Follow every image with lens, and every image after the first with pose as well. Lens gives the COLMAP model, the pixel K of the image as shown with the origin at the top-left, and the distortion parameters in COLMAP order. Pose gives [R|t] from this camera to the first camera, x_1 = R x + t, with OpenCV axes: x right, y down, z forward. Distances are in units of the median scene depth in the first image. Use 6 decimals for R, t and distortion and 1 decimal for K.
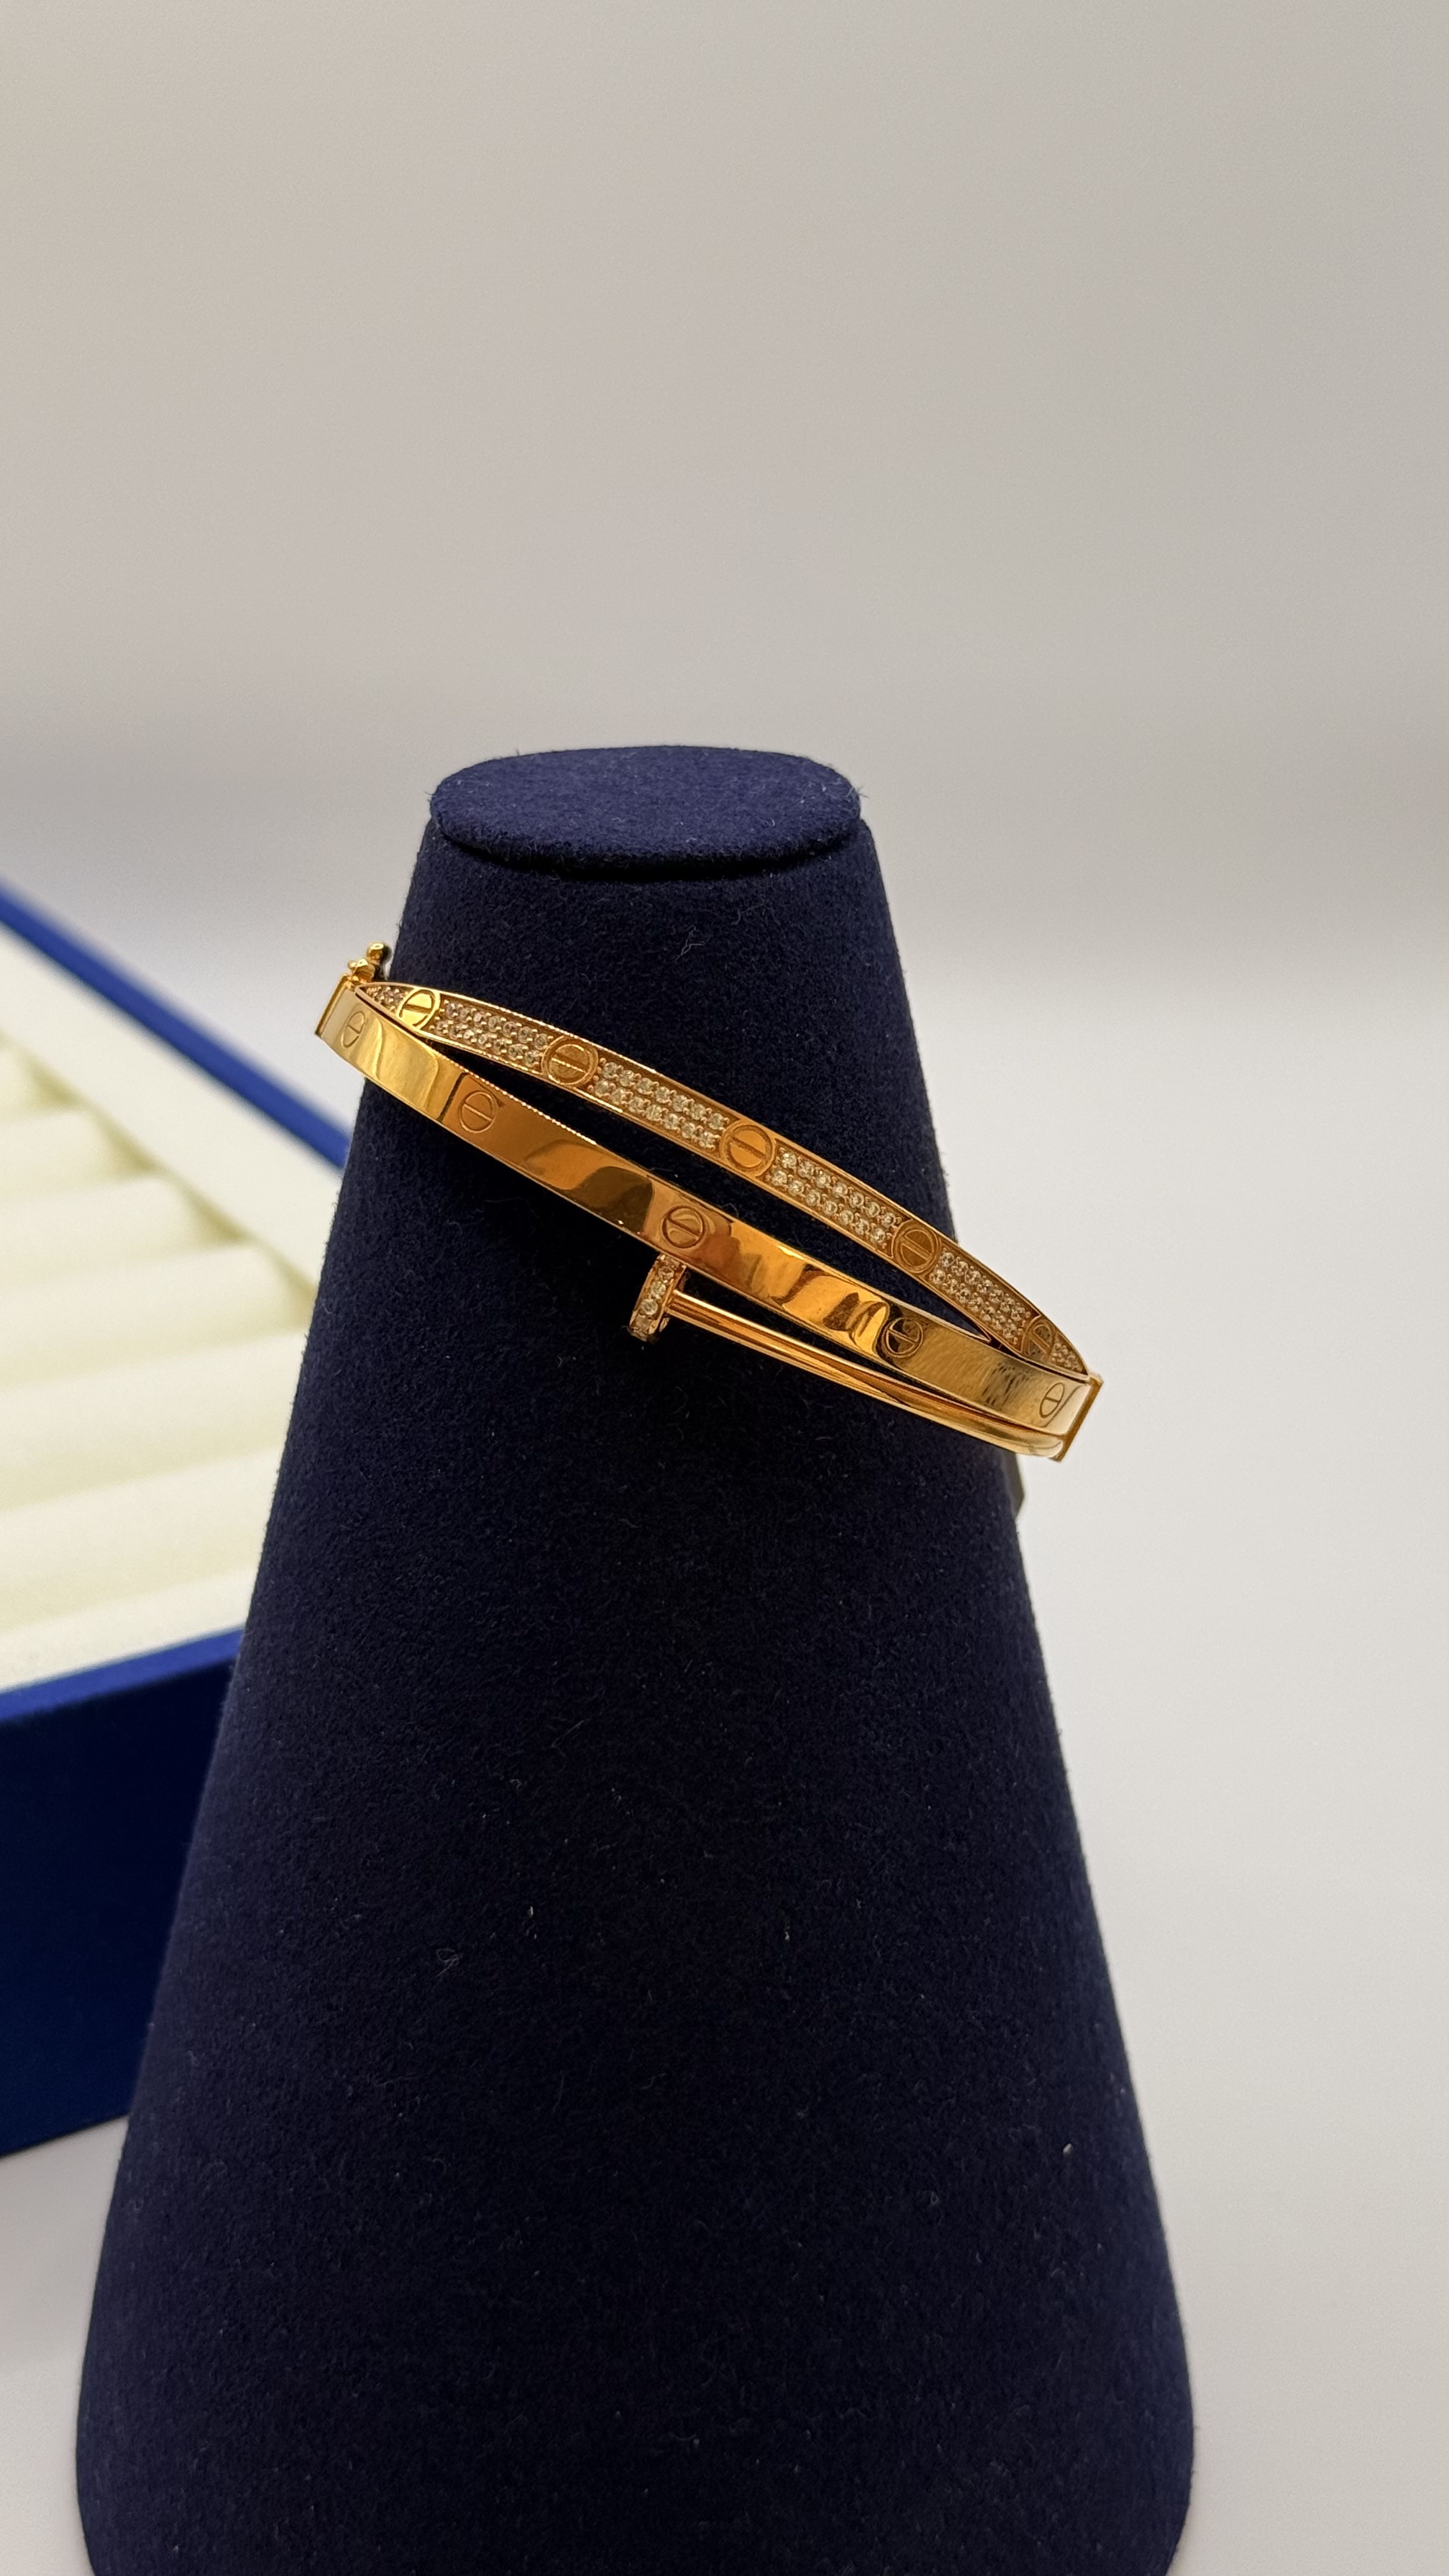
lens RADIAL K [[3813.4, 0, 723.5], [0, 3813.4, 1232.8], [0, 0, 1]] dist [0.130982, -0.163520]
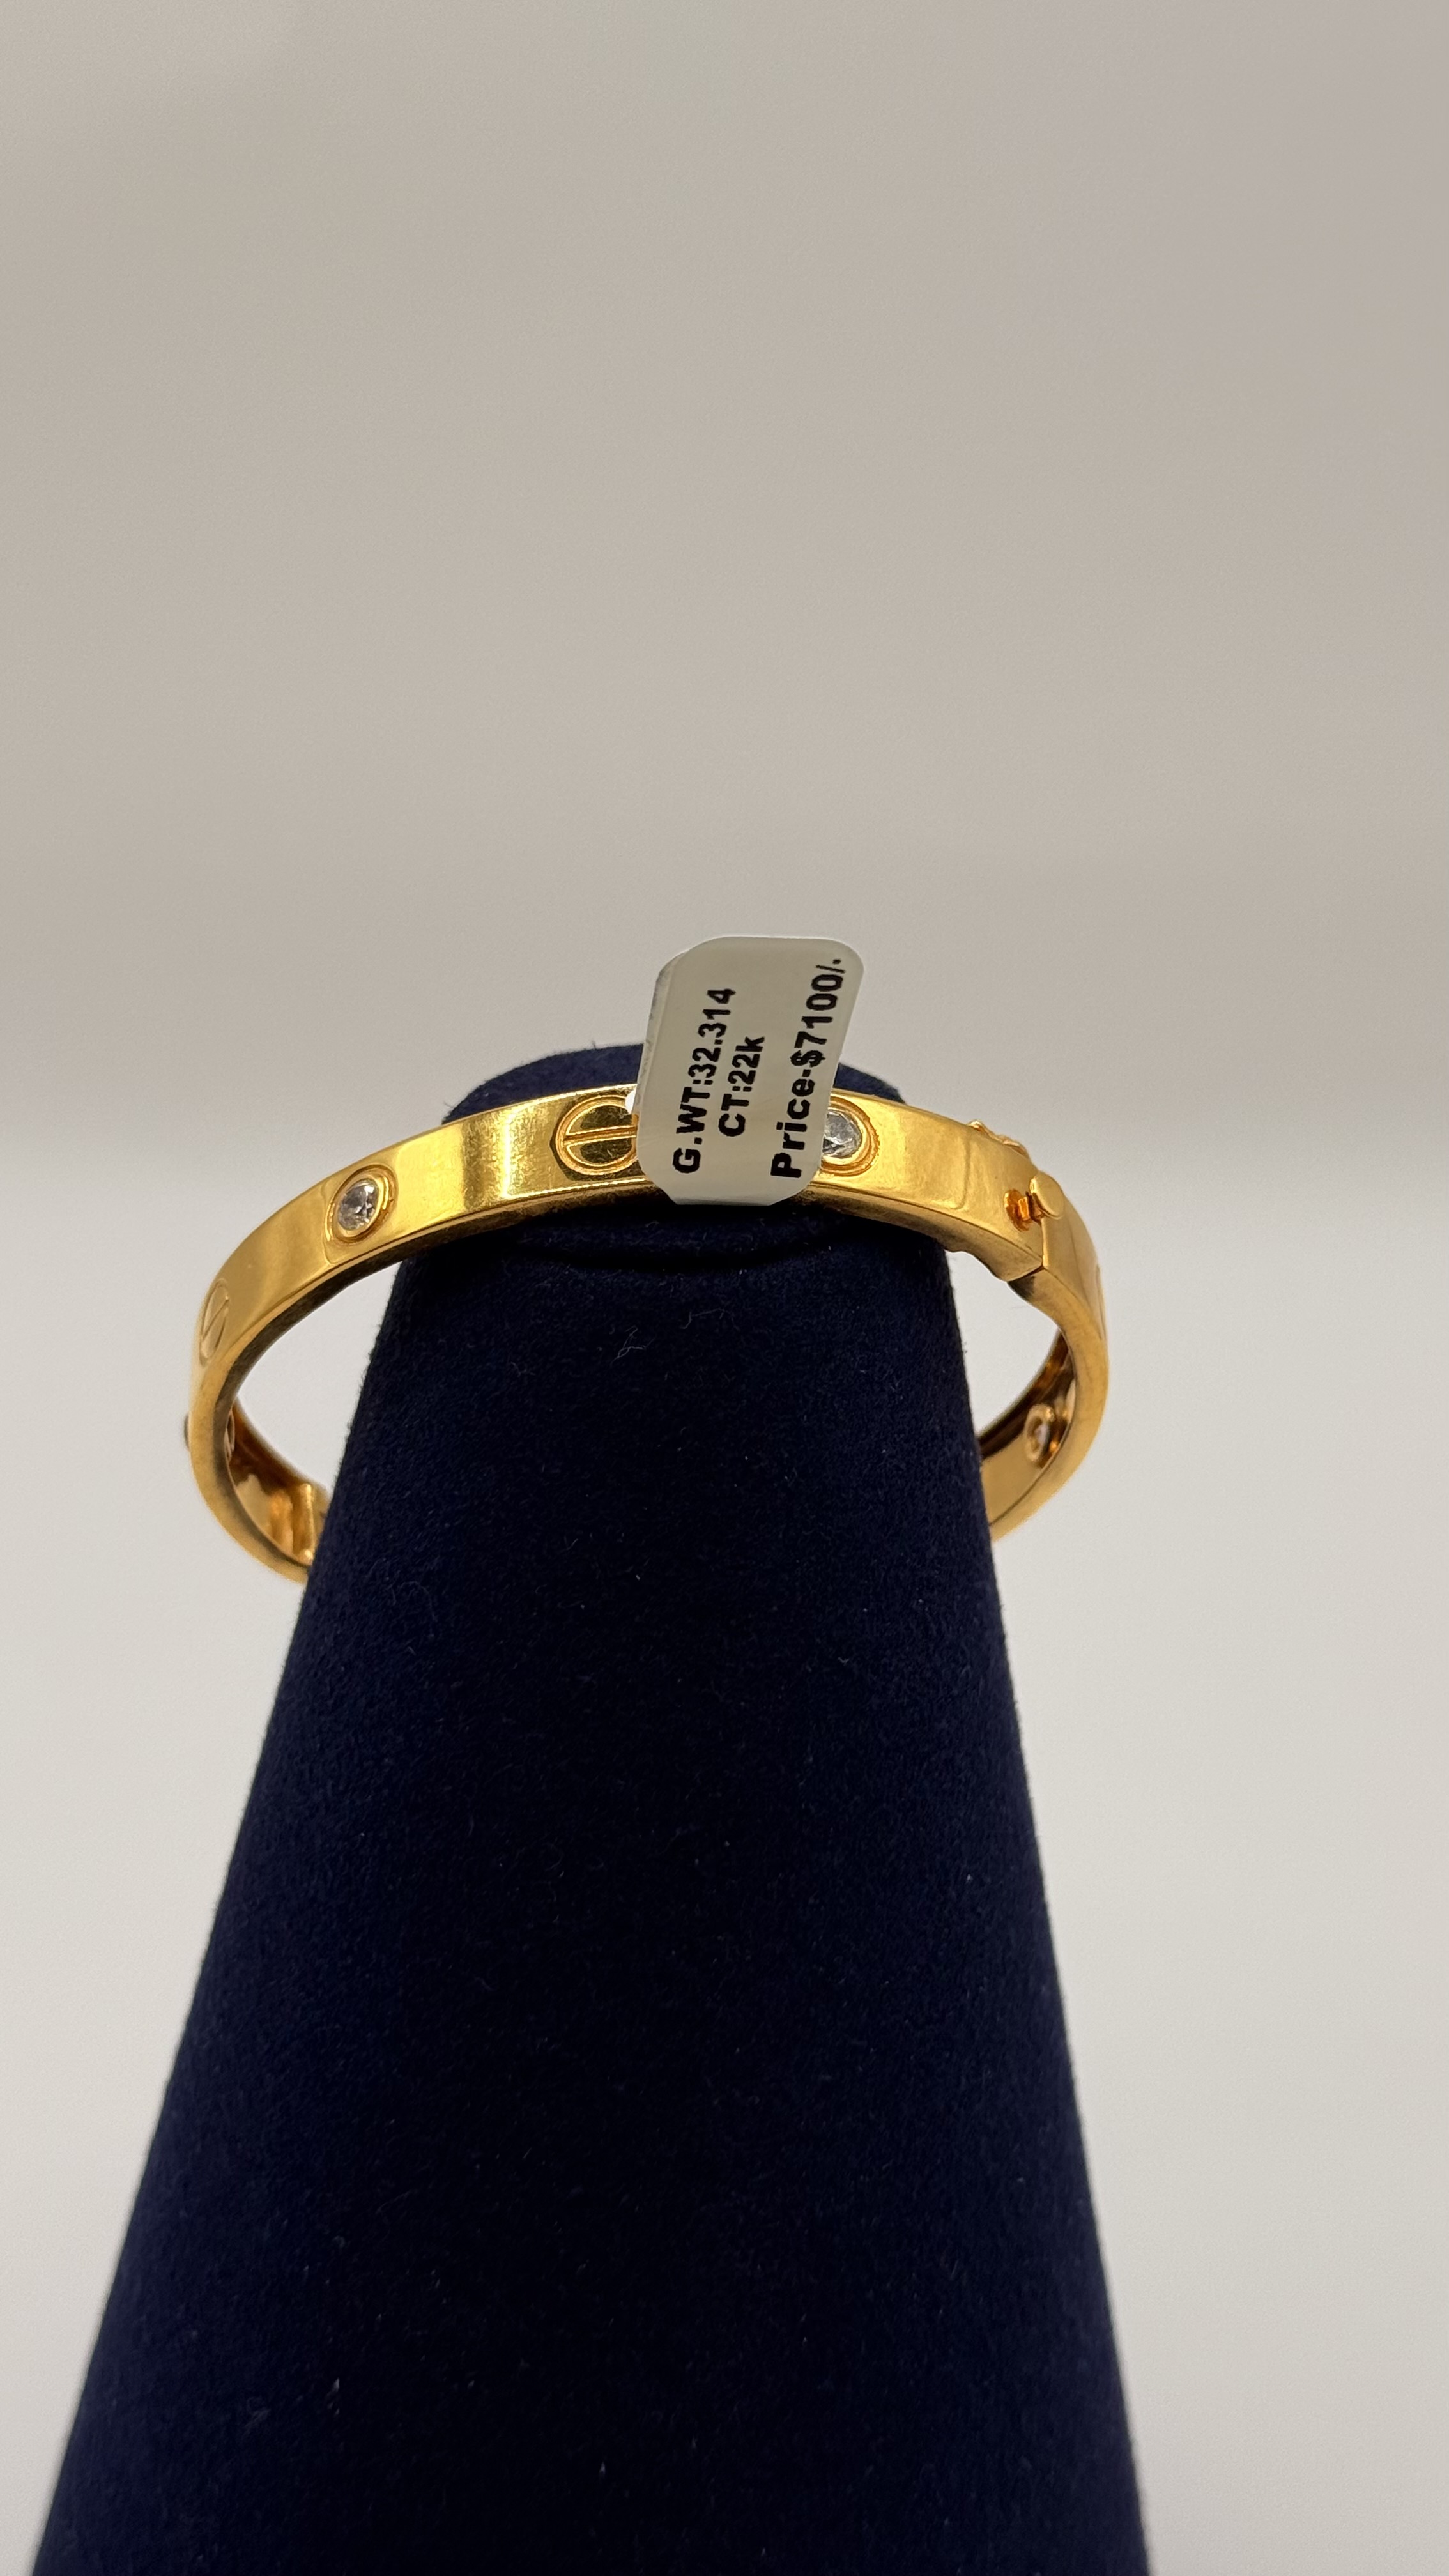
lens RADIAL K [[3813.4, 0, 723.5], [0, 3813.4, 1232.8], [0, 0, 1]] dist [0.130982, -0.163520]
pose [[0.940759, 0.122045, -0.316351, 0.292322], [-0.089303, 0.989219, 0.116065, -0.209048], [0.327105, -0.080938, 0.941515, 0.178802]]
